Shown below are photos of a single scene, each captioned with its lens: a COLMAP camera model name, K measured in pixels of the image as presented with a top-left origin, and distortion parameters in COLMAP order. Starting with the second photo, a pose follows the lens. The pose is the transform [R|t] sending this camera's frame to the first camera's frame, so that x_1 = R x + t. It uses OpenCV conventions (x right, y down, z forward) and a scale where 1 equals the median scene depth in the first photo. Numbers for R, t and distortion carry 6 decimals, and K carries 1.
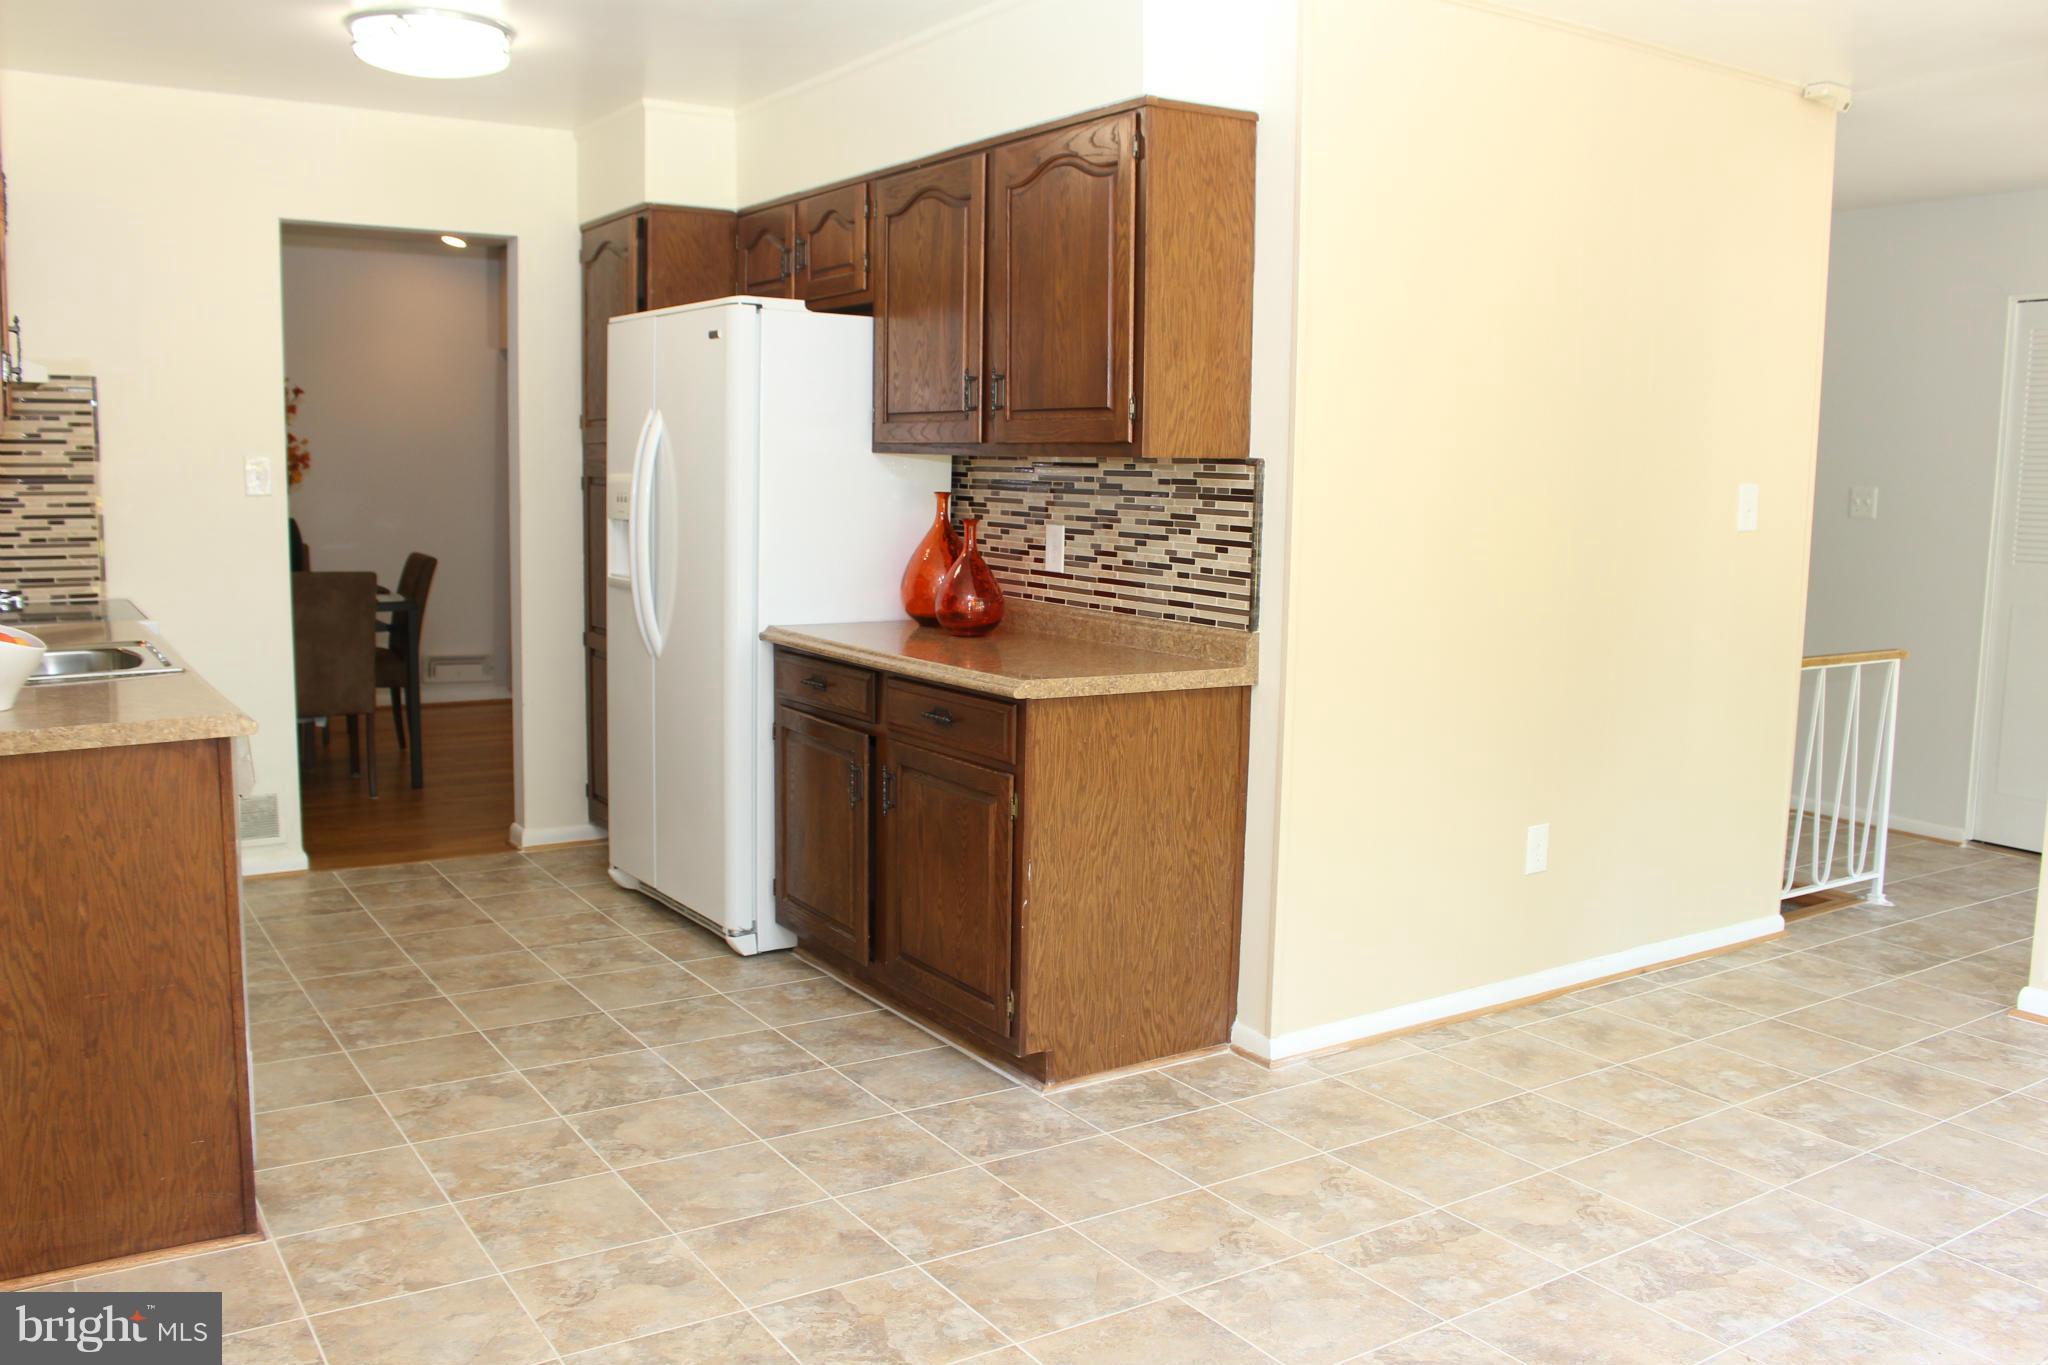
lens RADIAL K [[1695.7, 0, 1015.6], [0, 1695.7, 681.0], [0, 0, 1]] dist [-0.147116, 0.110686]
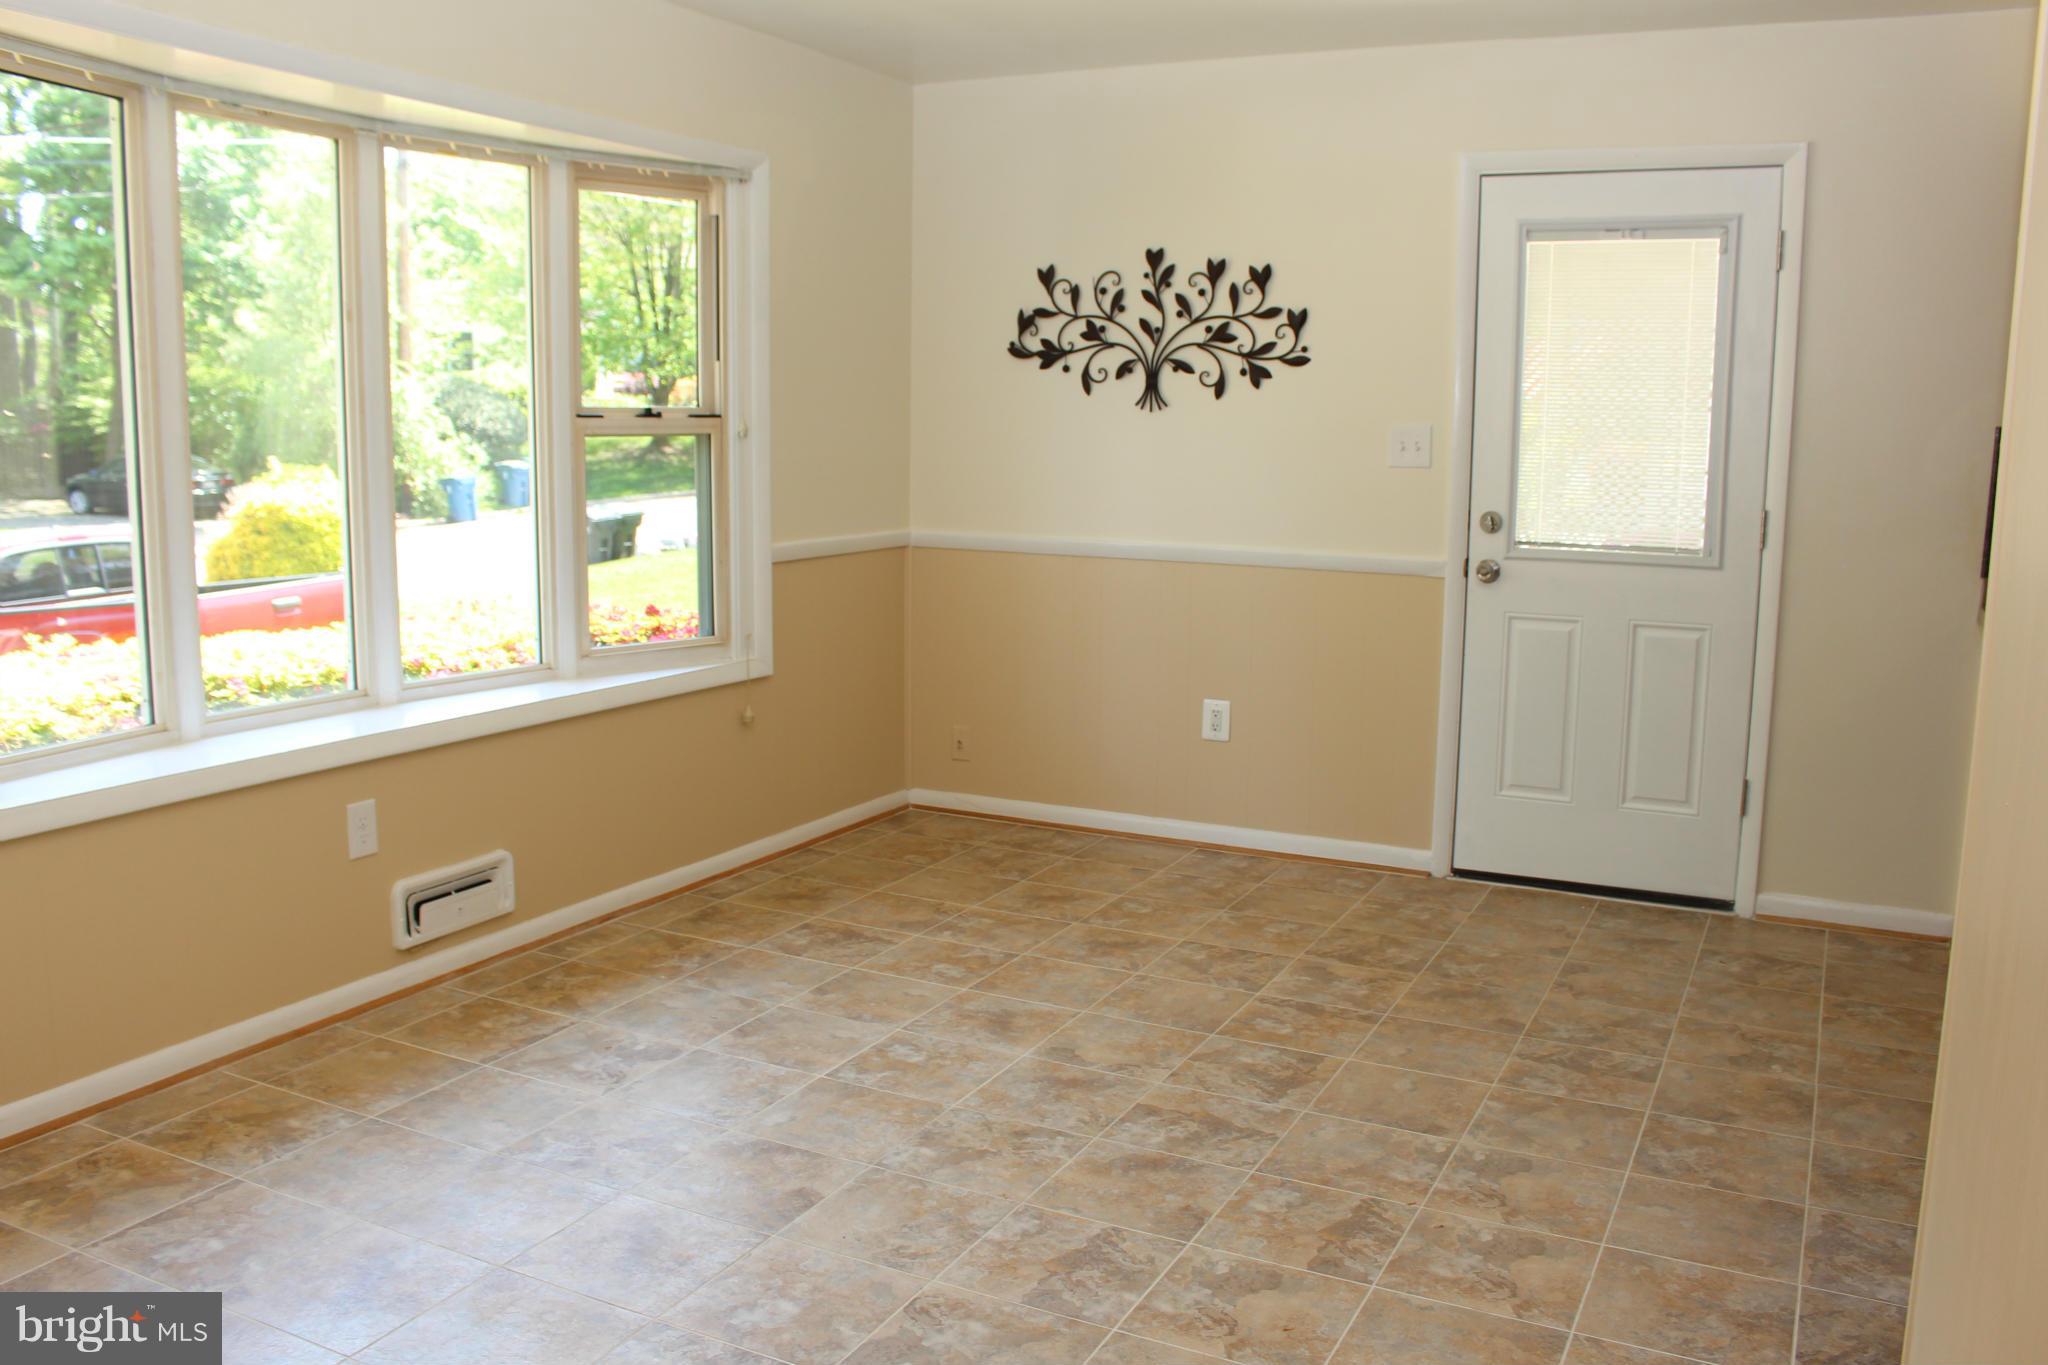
lens RADIAL K [[1695.7, 0, 1032.0], [0, 1695.7, 687.4], [0, 0, 1]] dist [-0.147116, 0.110686]
pose [[-0.859410, 0.047315, -0.509092, 0.722026], [-0.097256, 0.962401, 0.253626, -0.155520], [0.501951, 0.267481, -0.822496, 1.339362]]
